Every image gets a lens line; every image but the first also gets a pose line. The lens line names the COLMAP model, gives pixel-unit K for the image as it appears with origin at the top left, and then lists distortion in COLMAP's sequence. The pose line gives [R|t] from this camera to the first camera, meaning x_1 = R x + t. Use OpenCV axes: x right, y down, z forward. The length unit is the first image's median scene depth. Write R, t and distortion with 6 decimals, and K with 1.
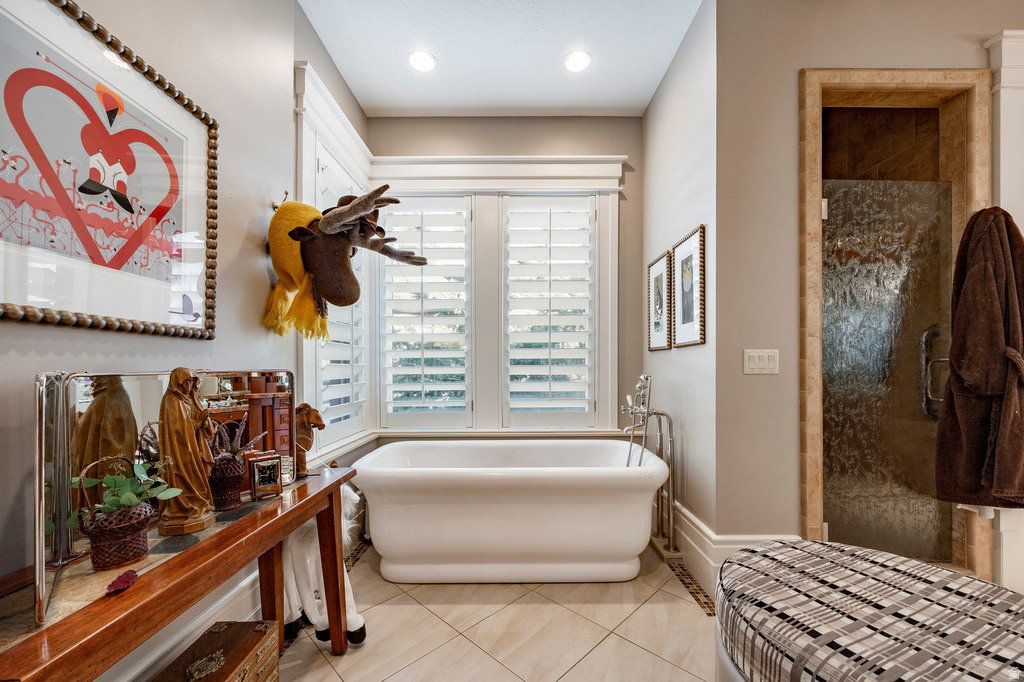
lens RADIAL K [[397.8, 0, 515.0], [0, 397.8, 364.7], [0, 0, 1]] dist [-0.001101, -0.001128]
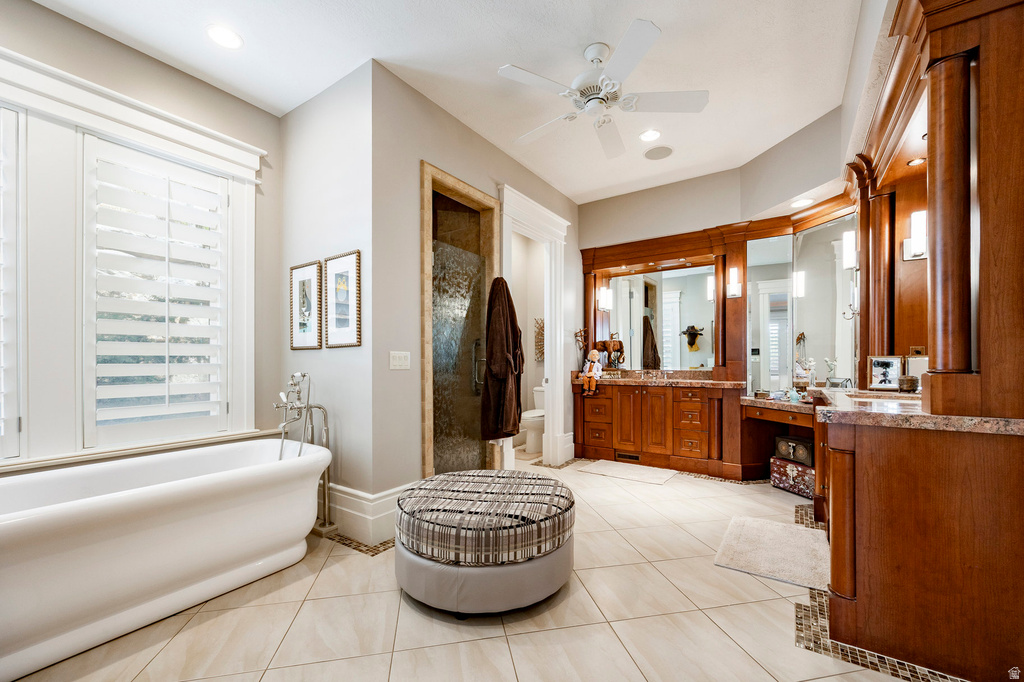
lens RADIAL K [[397.8, 0, 519.0], [0, 397.8, 361.7], [0, 0, 1]] dist [-0.001101, -0.001128]
pose [[0.561835, -0.000013, 0.827250, -0.273343], [0.002164, 0.999997, -0.001454, -0.000528], [-0.827247, 0.002607, 0.561833, -0.108452]]
